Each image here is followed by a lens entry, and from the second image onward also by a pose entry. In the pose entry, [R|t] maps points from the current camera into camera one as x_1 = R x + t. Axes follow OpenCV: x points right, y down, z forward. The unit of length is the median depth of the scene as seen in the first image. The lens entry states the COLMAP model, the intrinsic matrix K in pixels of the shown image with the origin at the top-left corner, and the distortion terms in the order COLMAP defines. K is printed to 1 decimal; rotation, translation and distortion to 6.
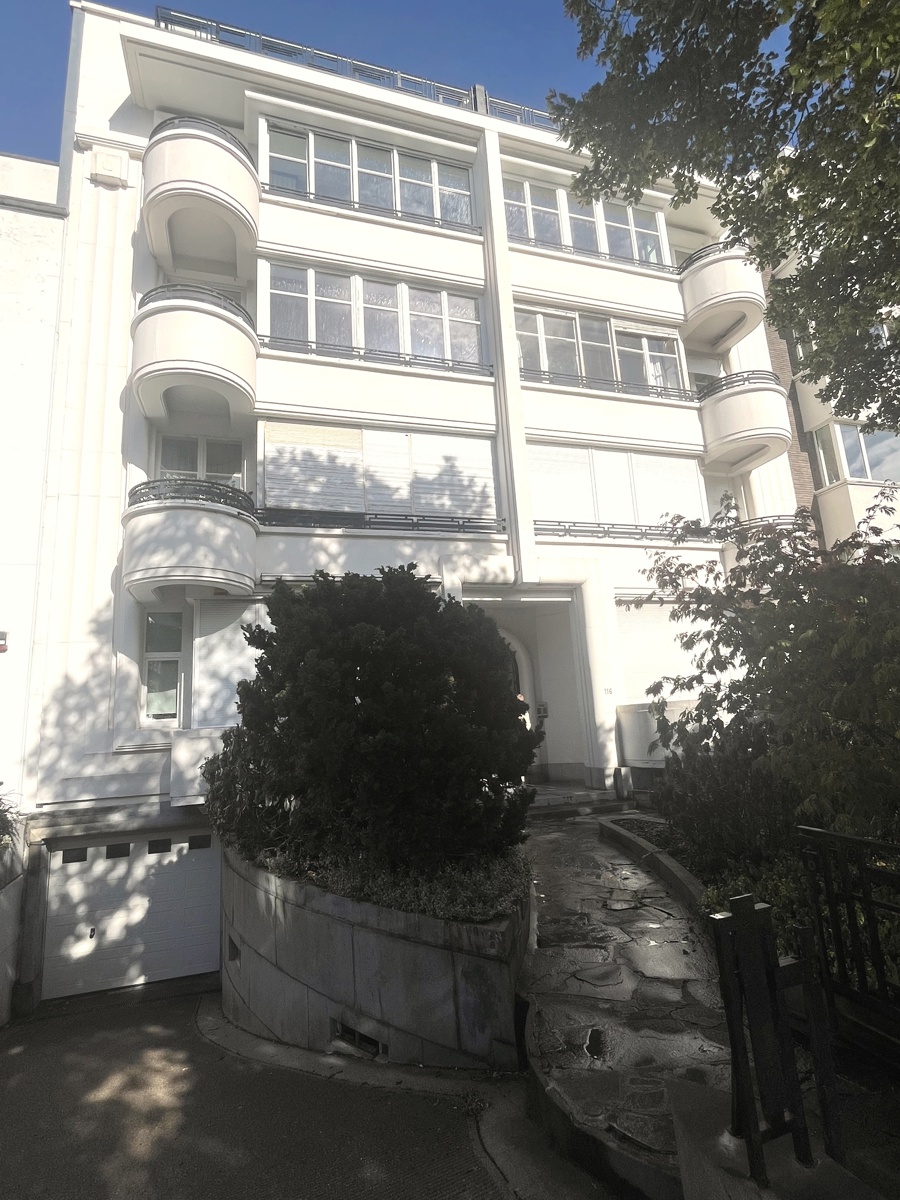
lens RADIAL K [[615.9, 0, 453.0], [0, 615.9, 596.6], [0, 0, 1]] dist [0.004289, -0.000071]
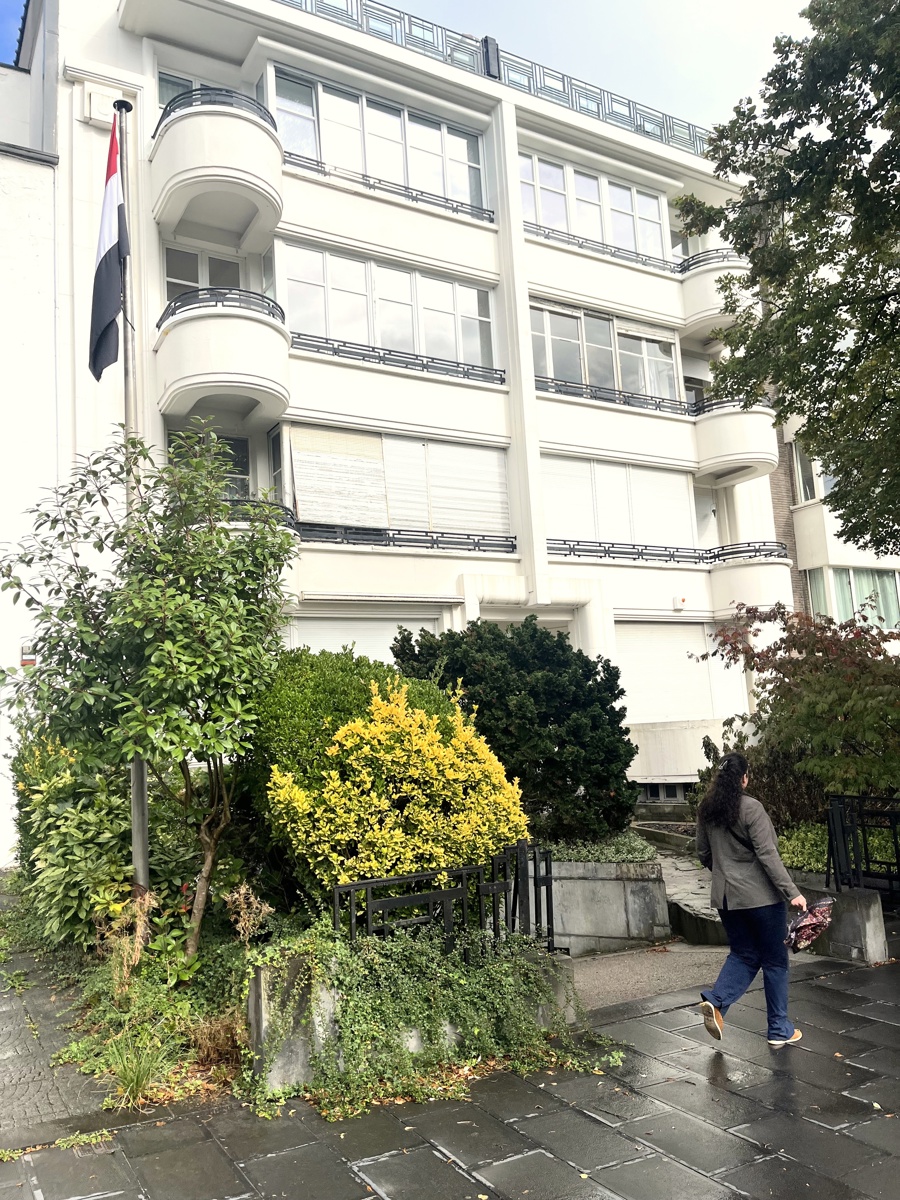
lens RADIAL K [[904.4, 0, 448.7], [0, 904.4, 608.7], [0, 0, 1]] dist [0.049097, -0.016687]
pose [[0.975963, 0.032563, 0.215489, -0.332137], [-0.045700, 0.997370, 0.056262, -0.087118], [-0.213090, -0.064757, 0.974884, -0.403995]]
